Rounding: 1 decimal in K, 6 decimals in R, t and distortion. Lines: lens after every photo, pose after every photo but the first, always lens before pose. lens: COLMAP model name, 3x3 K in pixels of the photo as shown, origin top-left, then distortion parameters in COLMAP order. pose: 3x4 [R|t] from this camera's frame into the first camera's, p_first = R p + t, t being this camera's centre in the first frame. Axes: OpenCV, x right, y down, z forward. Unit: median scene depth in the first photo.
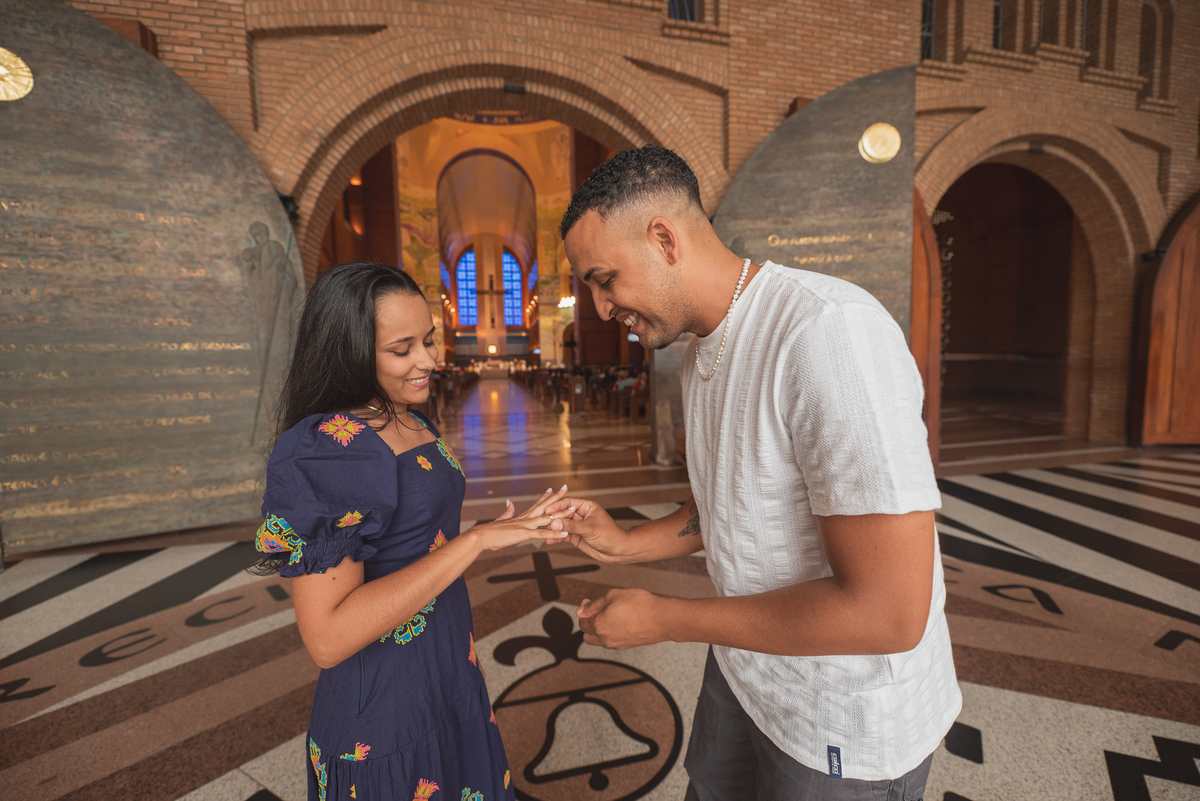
lens RADIAL K [[465.3, 0, 600.6], [0, 465.3, 405.6], [0, 0, 1]] dist [-0.008003, -0.000450]
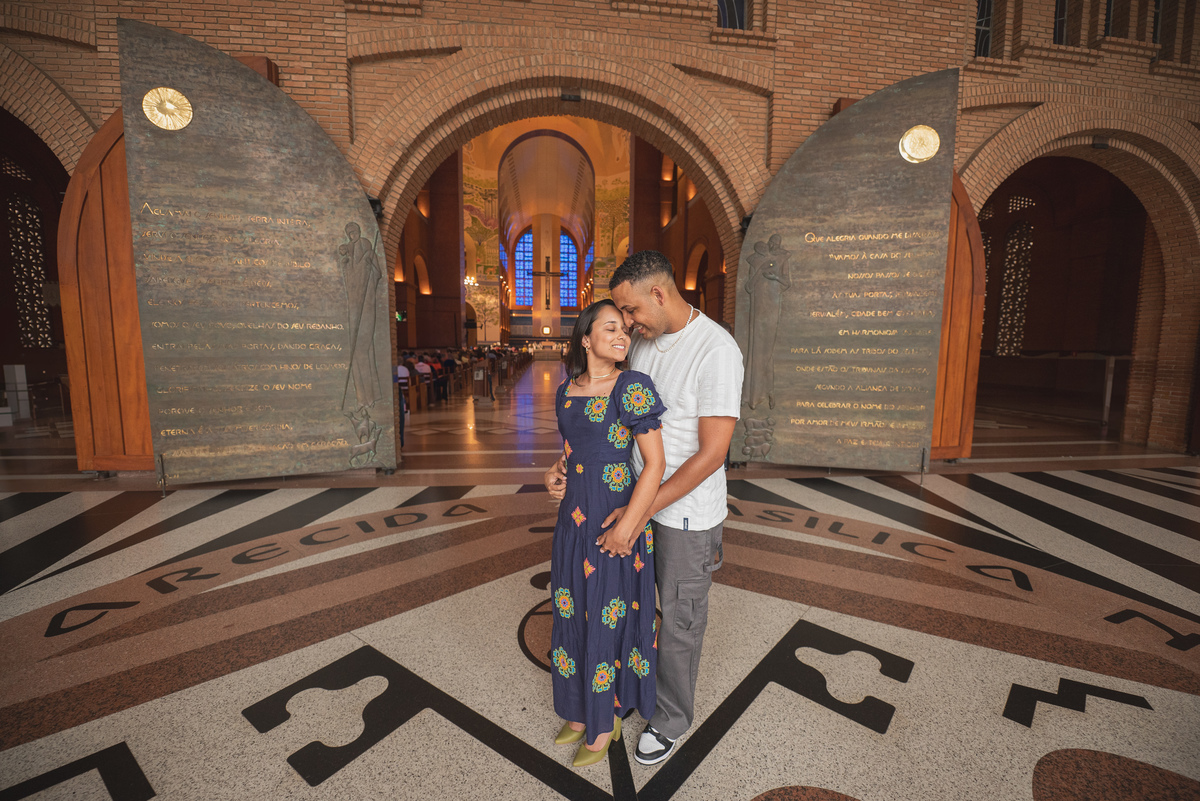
lens RADIAL K [[470.7, 0, 601.3], [0, 470.7, 403.9], [0, 0, 1]] dist [-0.020785, -0.000897]
pose [[0.993281, 0.043621, -0.107188, 0.039085], [-0.040351, 0.998657, 0.032489, 0.003870], [0.108461, -0.027946, 0.993708, -0.119646]]
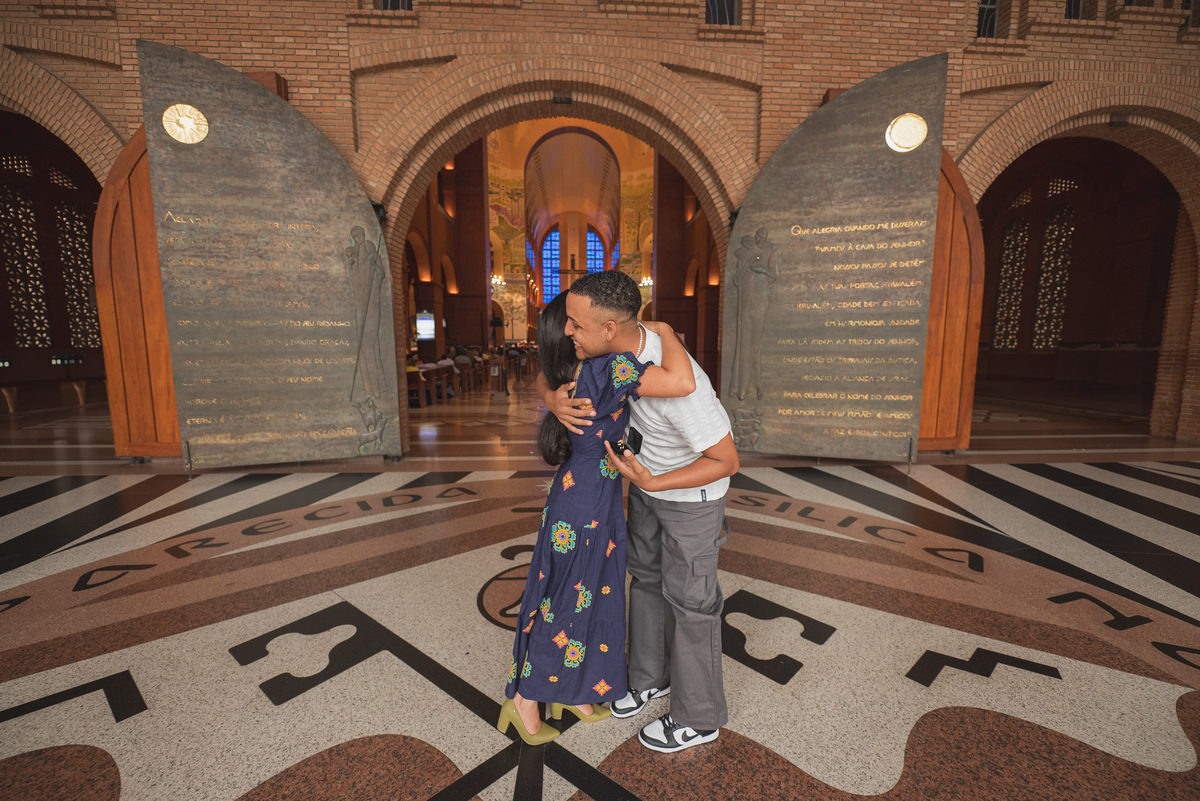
lens RADIAL K [[469.0, 0, 602.2], [0, 469.0, 407.0], [0, 0, 1]] dist [-0.009924, -0.000306]
pose [[0.985346, 0.043578, -0.164907, 0.143881], [-0.036220, 0.998220, 0.047371, 0.014318], [0.166678, -0.040704, 0.985171, -0.158288]]
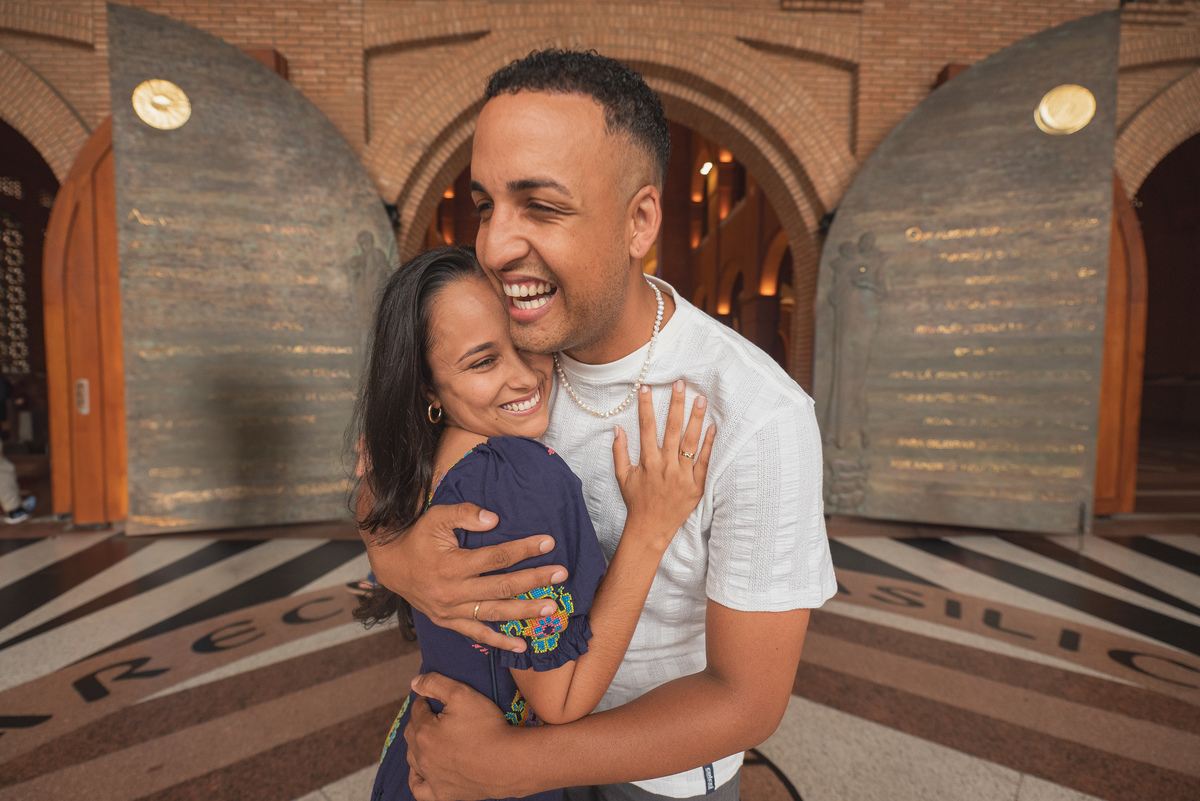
lens RADIAL K [[486.2, 0, 582.9], [0, 486.2, 406.3], [0, 0, 1]] dist [-0.005791, -0.000740]
pose [[0.980066, 0.037907, -0.195023, -0.033154], [-0.042473, 0.998911, -0.019284, -0.004256], [0.194080, 0.027183, 0.980609, 0.037929]]
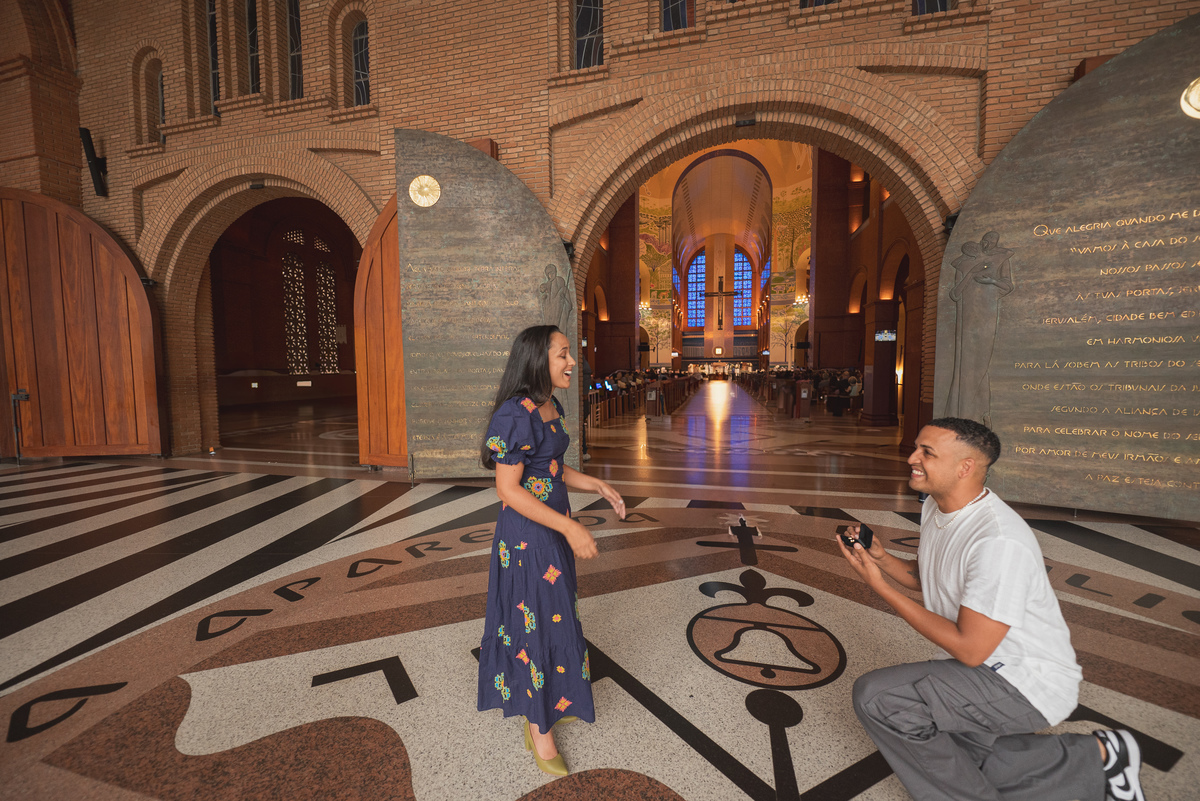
lens RADIAL K [[471.6, 0, 599.3], [0, 471.6, 406.1], [0, 0, 1]] dist [-0.009556, -0.001321]
pose [[0.889667, 0.048477, -0.454030, 0.052190], [-0.050165, 0.998706, 0.008335, 0.011140], [0.453847, 0.015361, 0.890947, -0.174990]]
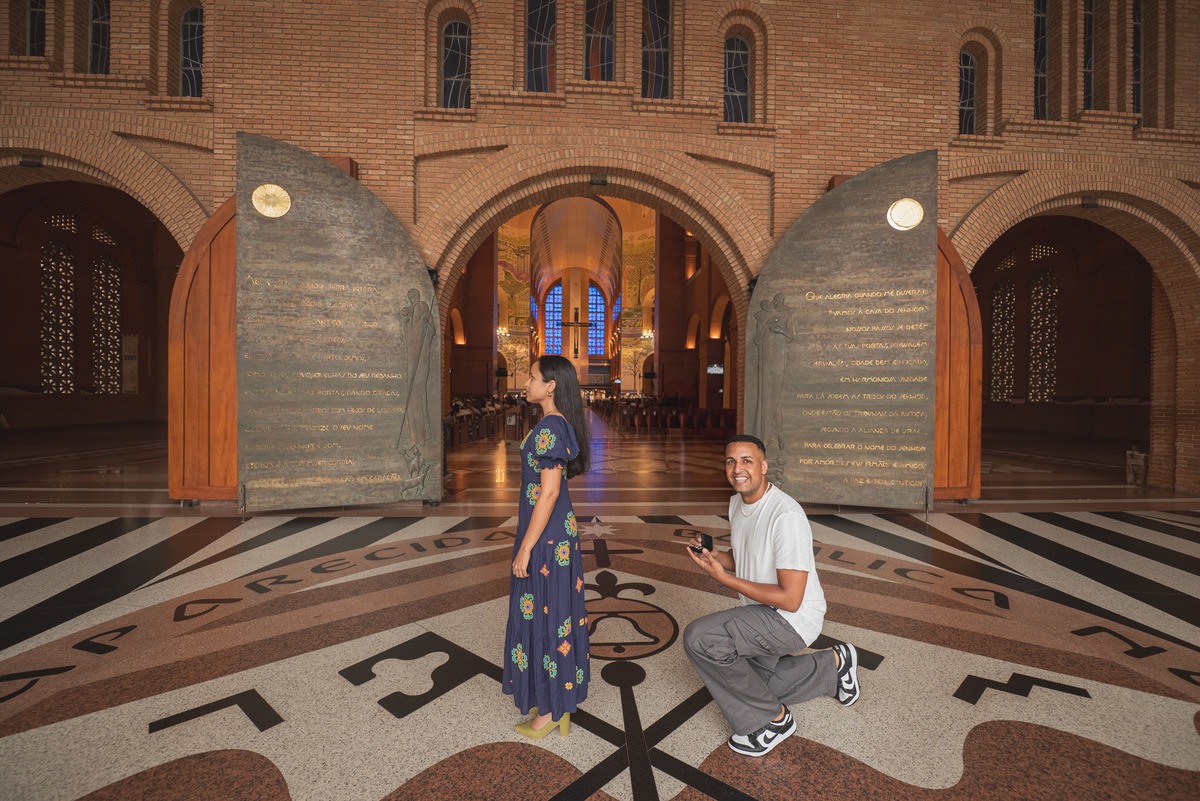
lens RADIAL K [[471.1, 0, 603.5], [0, 471.1, 404.3], [0, 0, 1]] dist [-0.011098, -0.000464]
pose [[0.985954, 0.032628, -0.163796, 0.067439], [-0.043790, 0.996924, -0.065001, 0.019099], [0.161172, 0.071261, 0.984350, -0.259071]]
